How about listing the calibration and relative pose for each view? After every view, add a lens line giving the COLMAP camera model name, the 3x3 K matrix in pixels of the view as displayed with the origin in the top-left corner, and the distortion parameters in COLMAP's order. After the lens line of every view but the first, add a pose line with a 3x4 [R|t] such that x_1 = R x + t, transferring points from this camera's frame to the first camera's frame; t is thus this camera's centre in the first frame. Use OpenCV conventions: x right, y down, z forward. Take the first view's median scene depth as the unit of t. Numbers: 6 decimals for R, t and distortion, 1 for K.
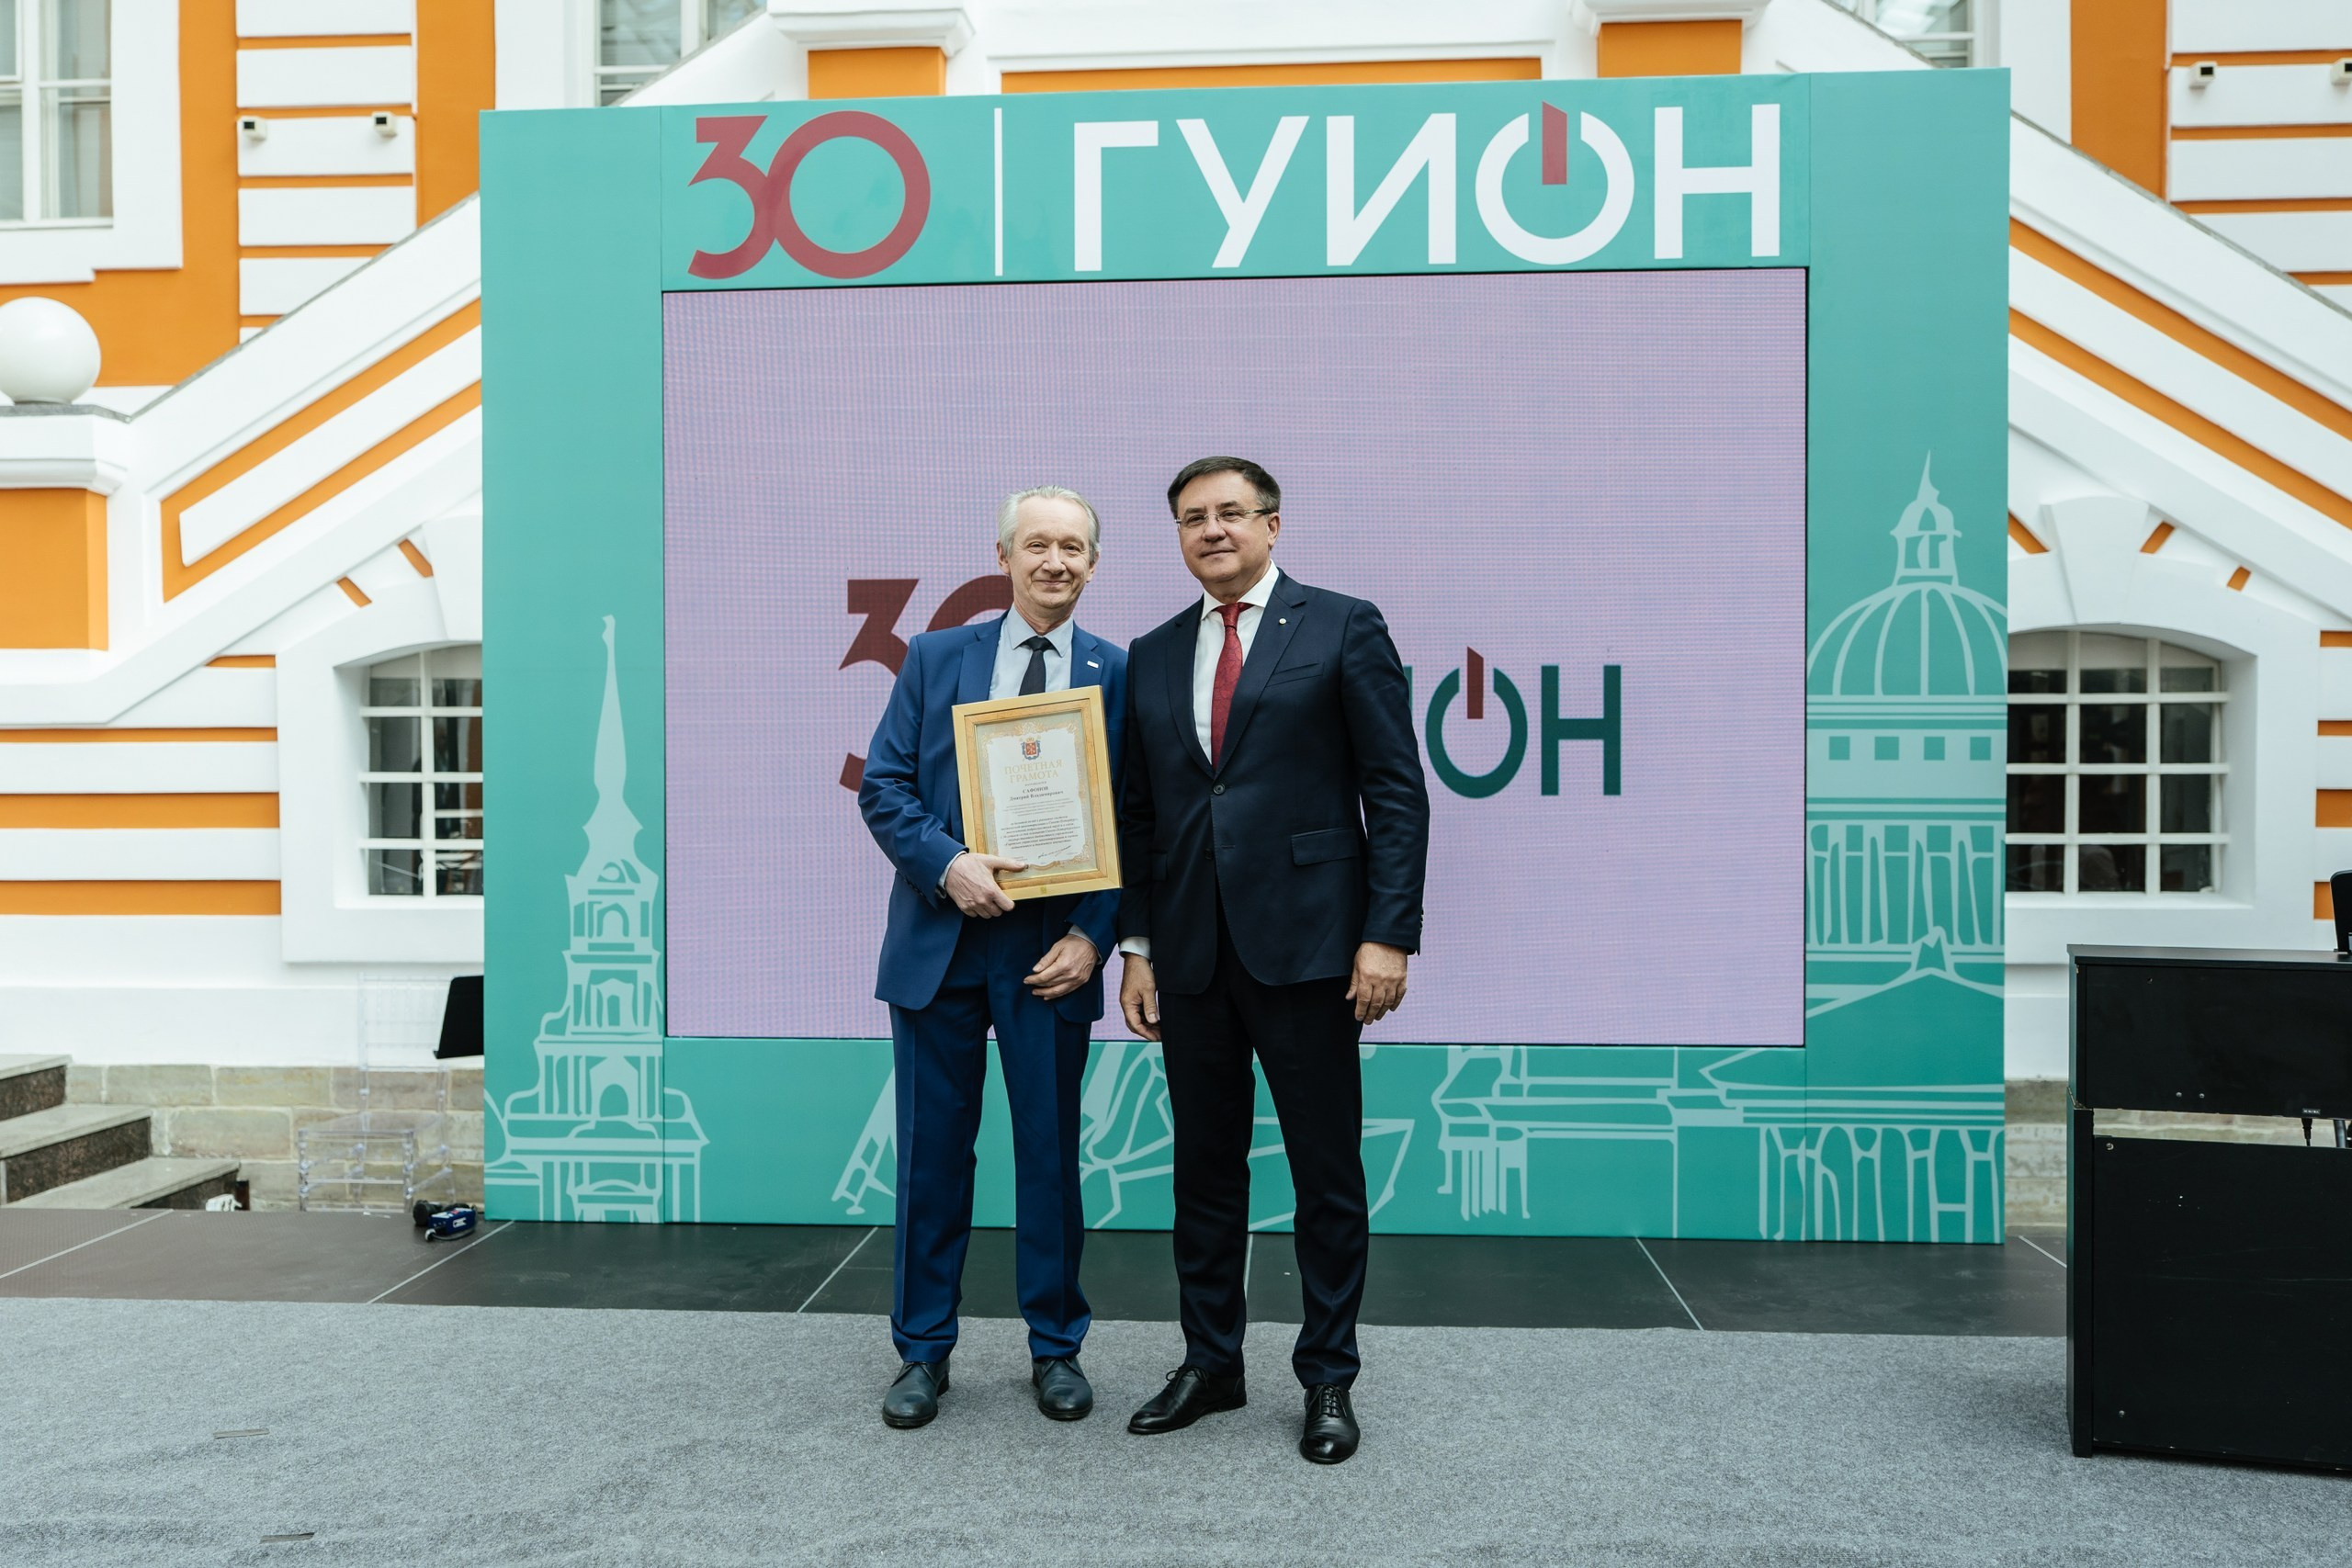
lens RADIAL K [[2050.7, 0, 1137.0], [0, 2050.7, 815.8], [0, 0, 1]] dist [-0.003451, -0.008063]
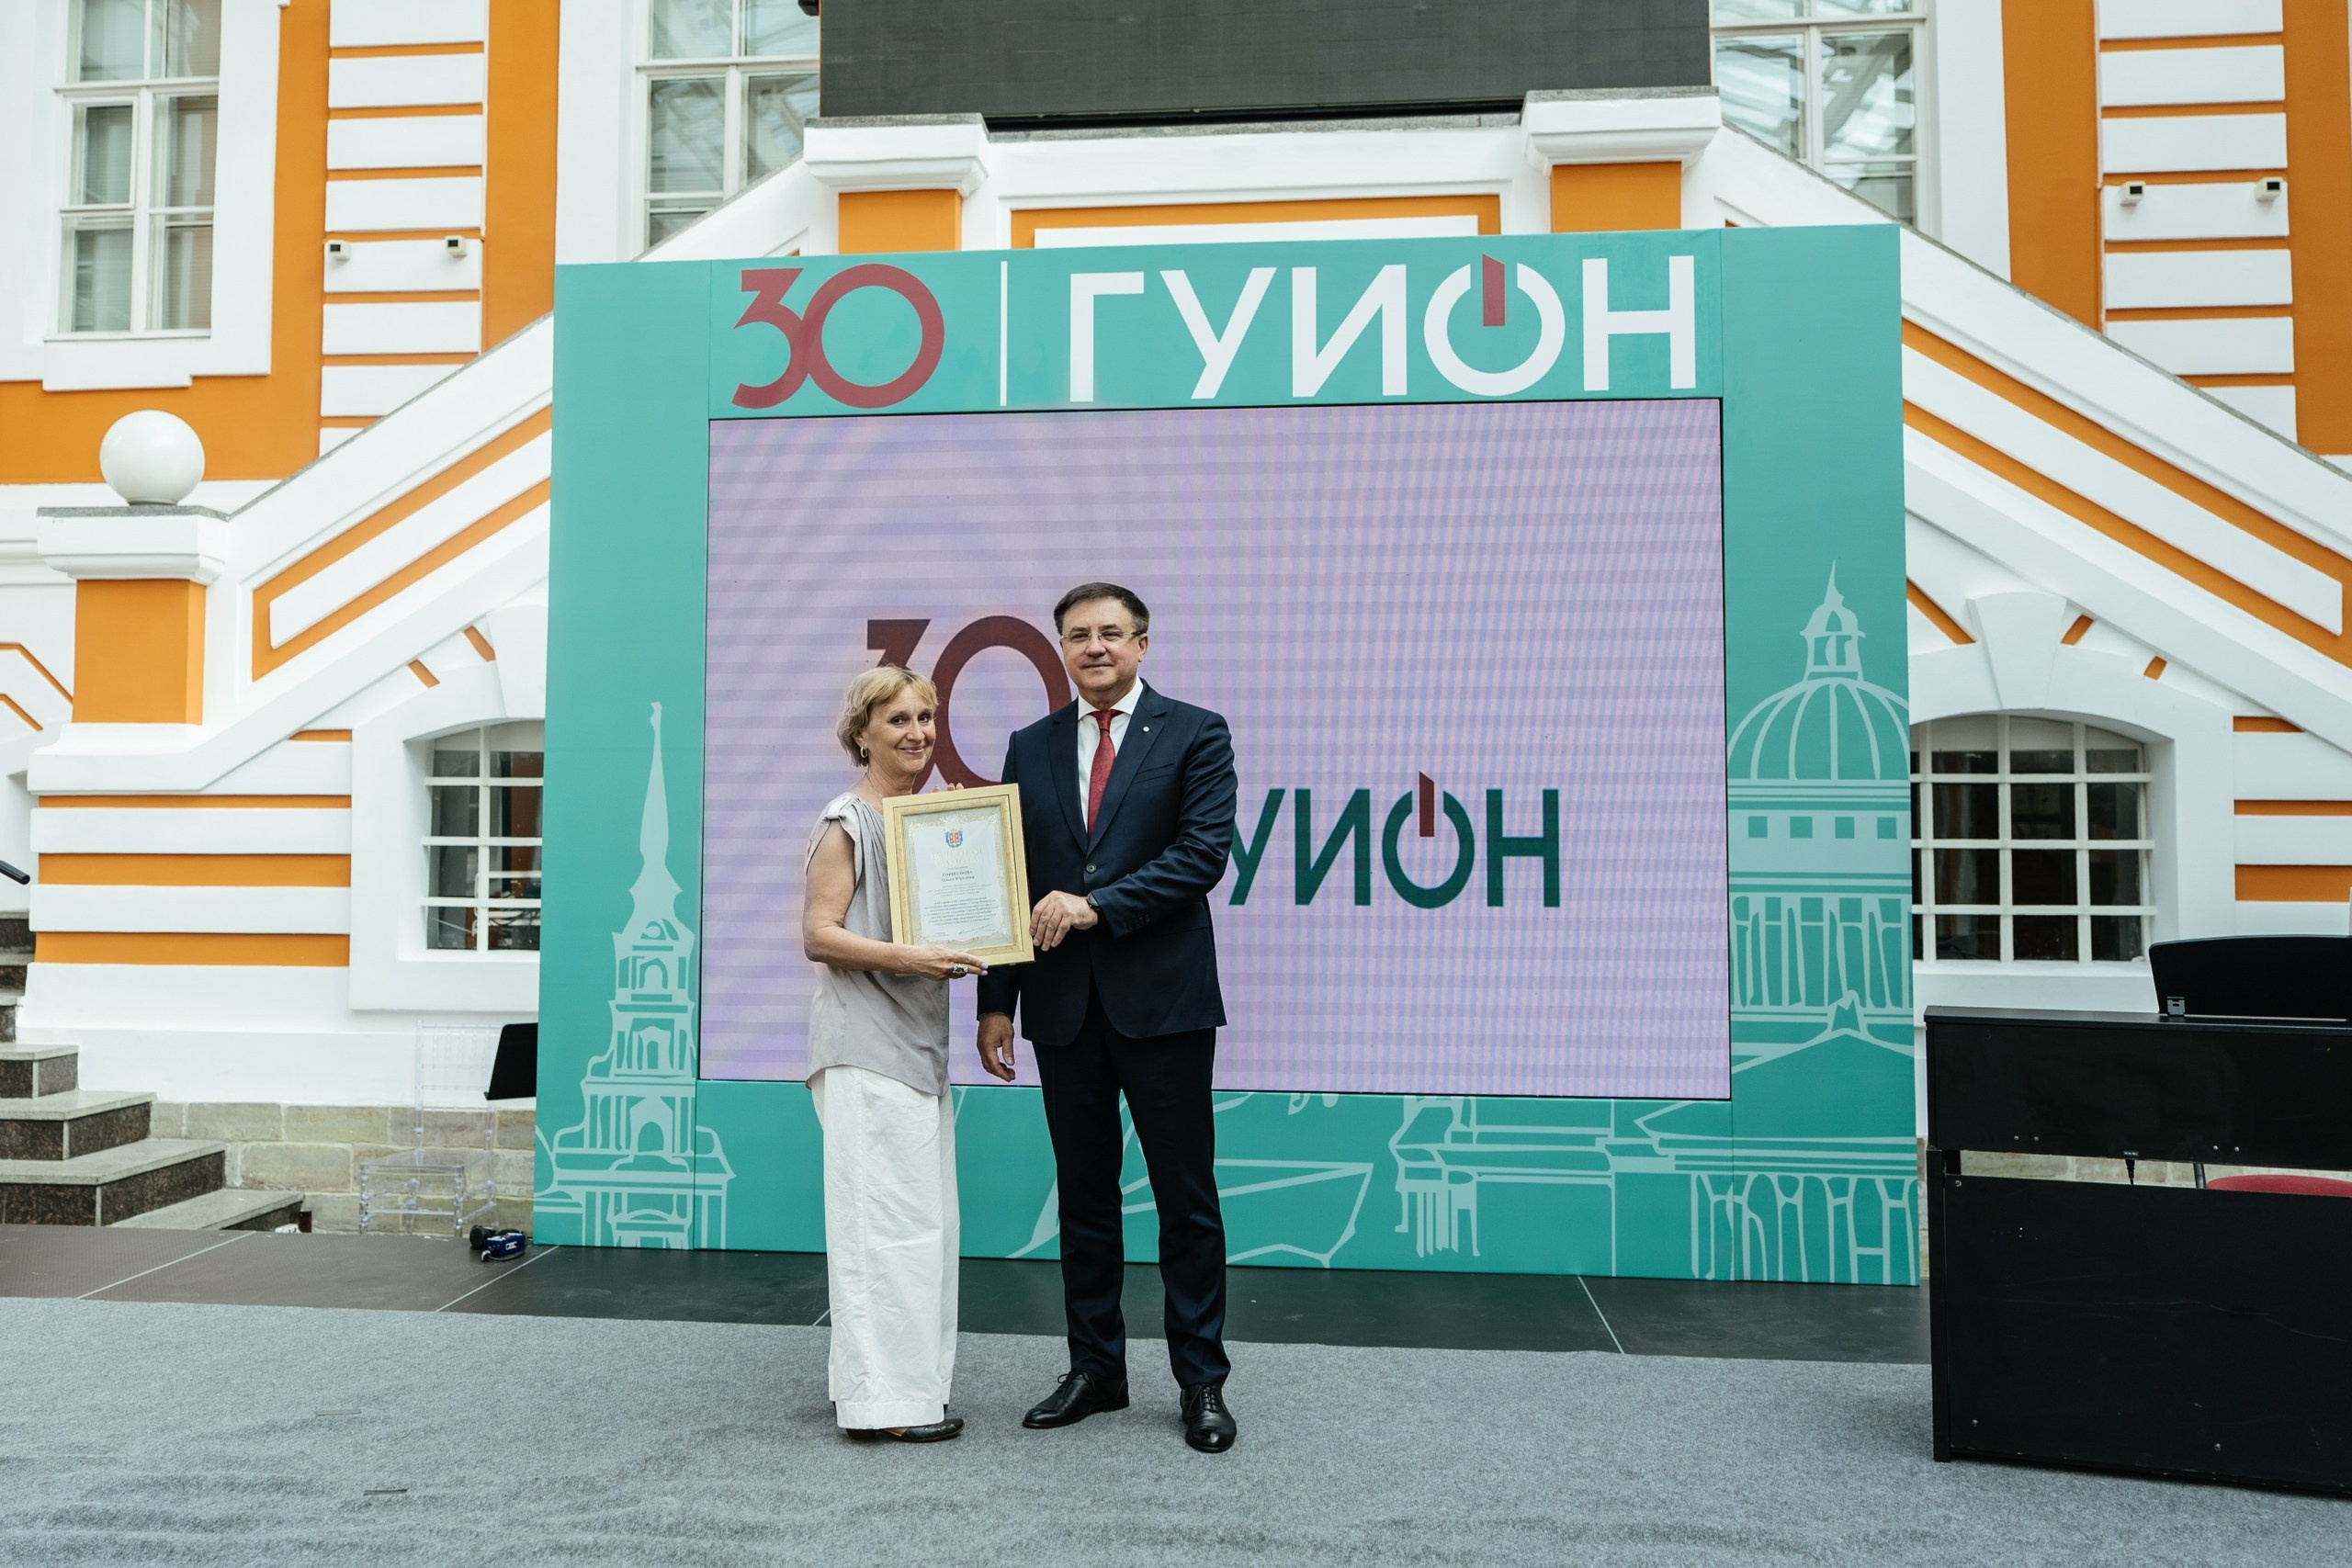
lens RADIAL K [[2055.1, 0, 1063.0], [0, 2055.1, 714.0], [0, 0, 1]] dist [-0.008557, -0.003565]
pose [[0.999013, 0.003992, -0.044235, 0.016942], [-0.007443, 0.996915, -0.078135, -0.004412], [0.043787, 0.078387, 0.995961, -0.120668]]
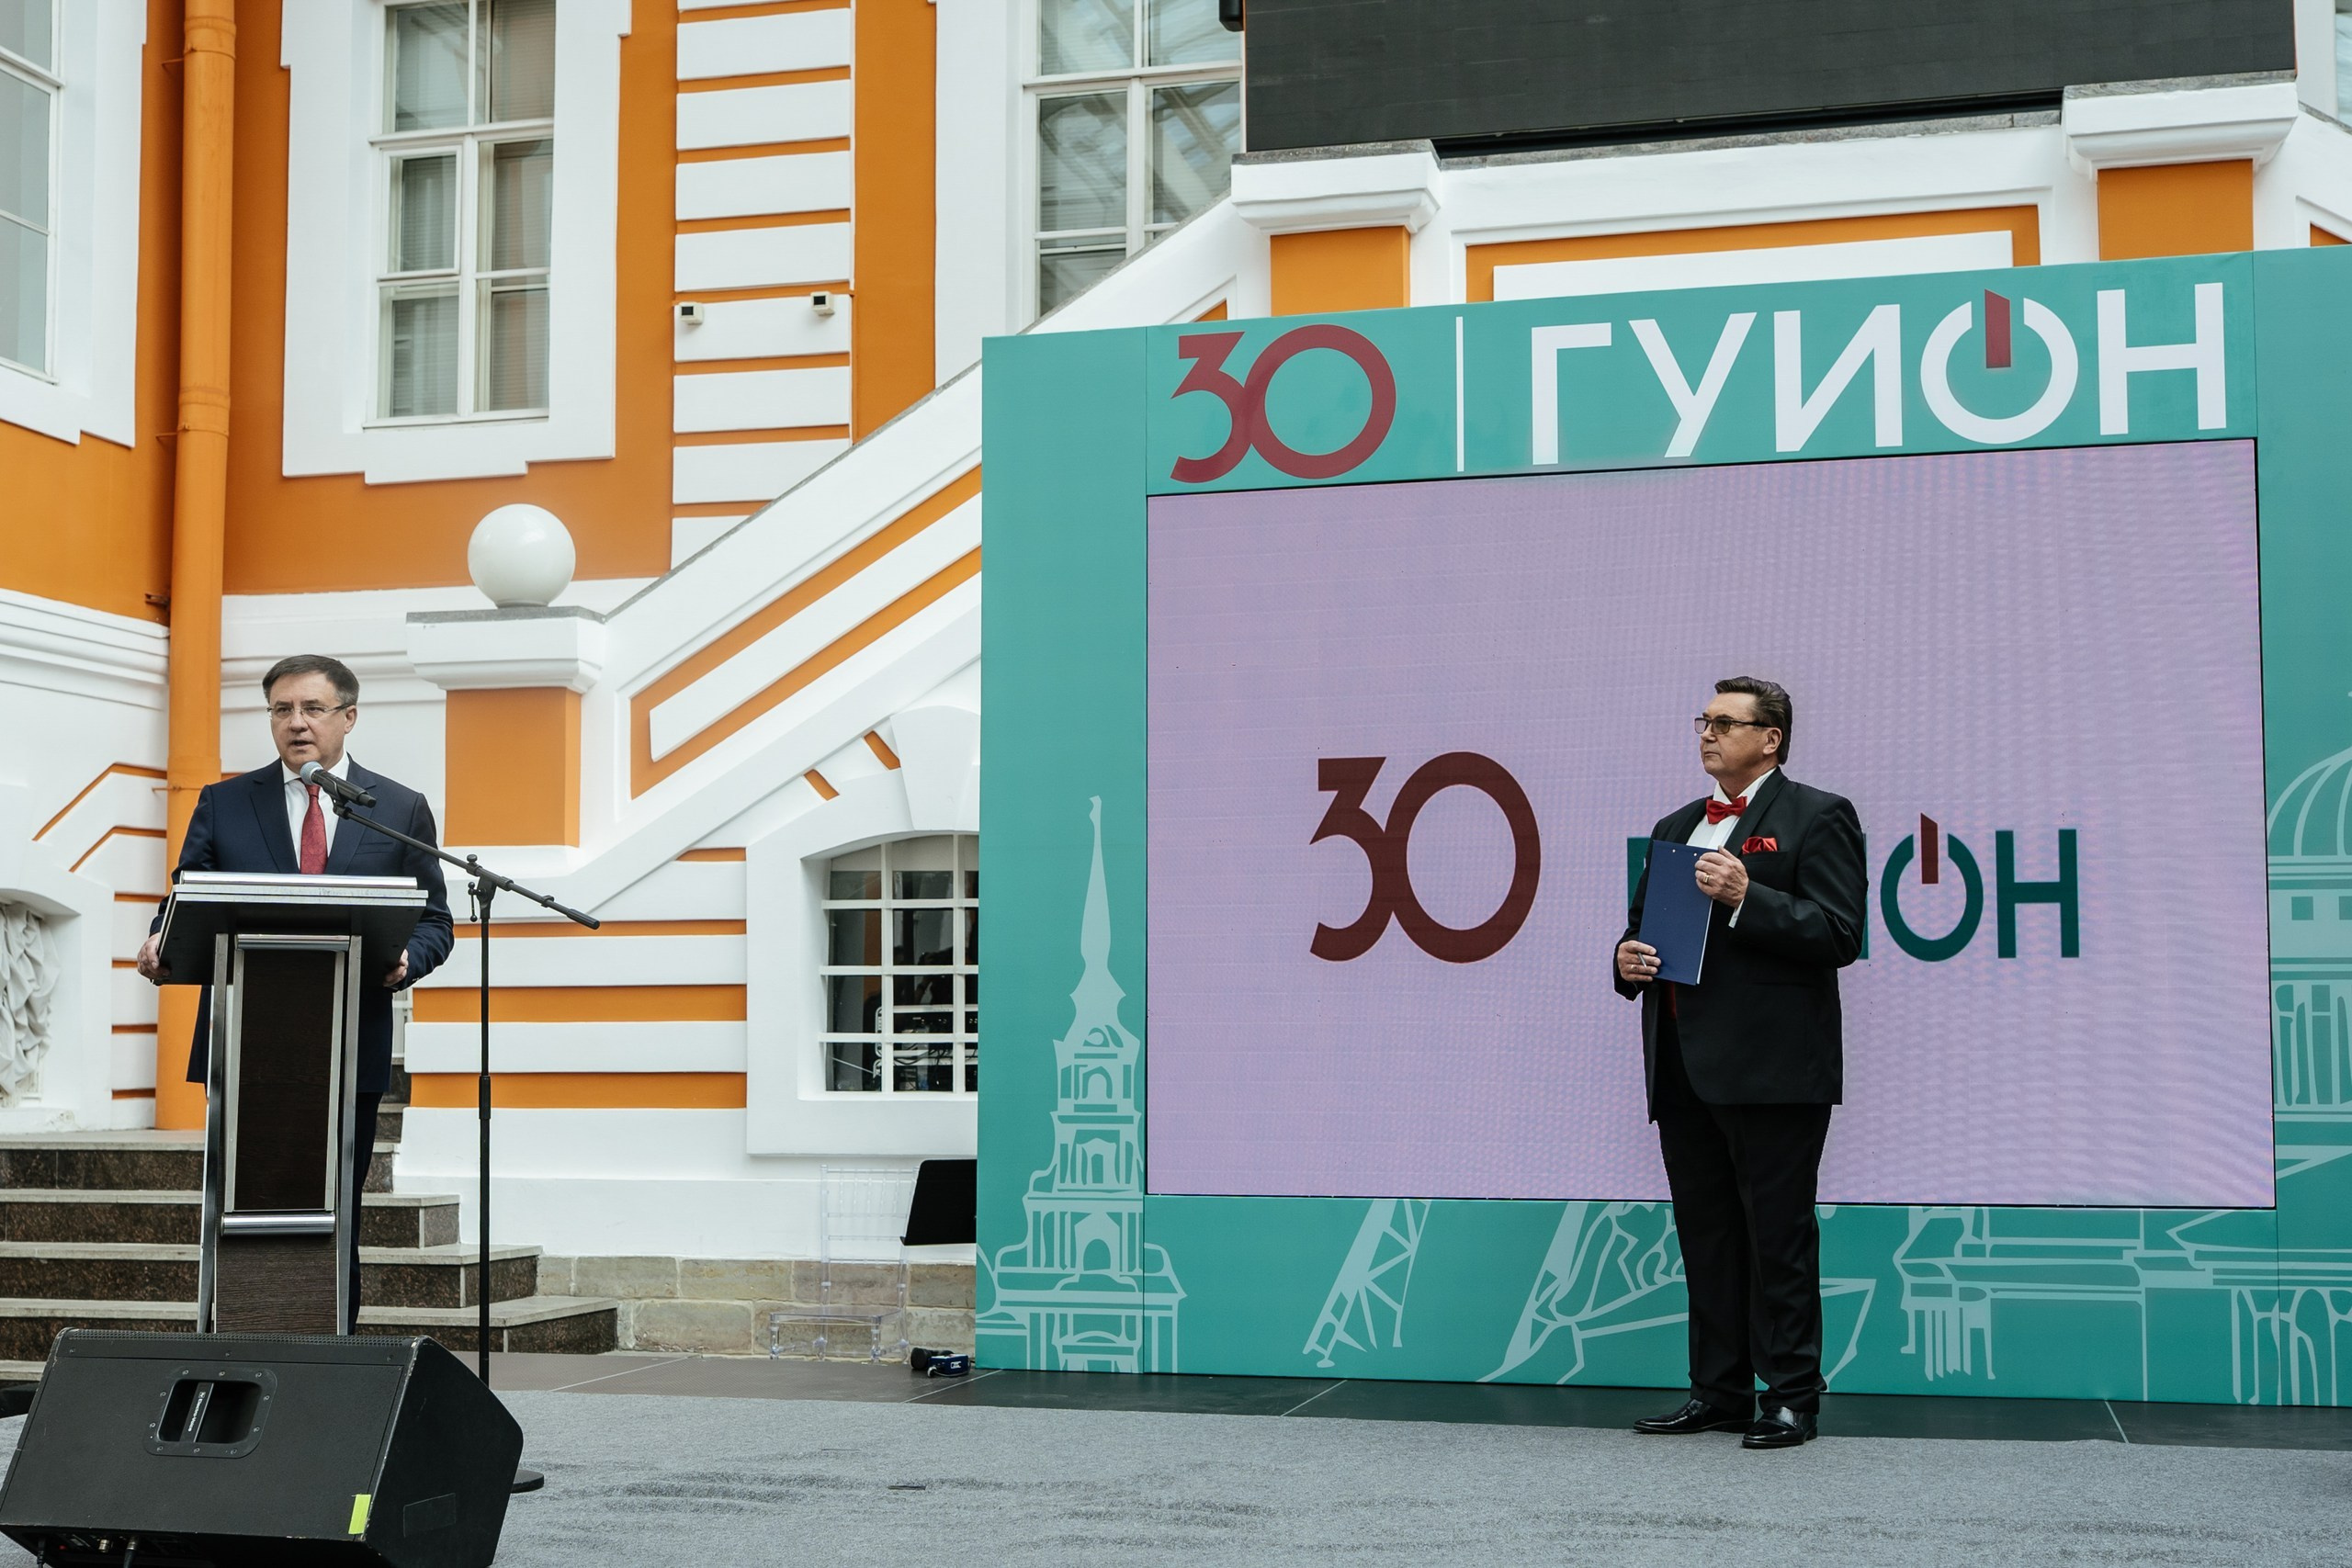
lens RADIAL K [[2869.2, 0, 1154.1], [0, 2869.2, 862.1], [0, 0, 1]] dist [0.000845, -0.033579]
pose [[0.983624, -0.010404, -0.179932, 0.041823], [-0.005507, 0.996132, -0.087702, 0.069154], [0.180148, 0.087257, 0.979762, -0.467733]]
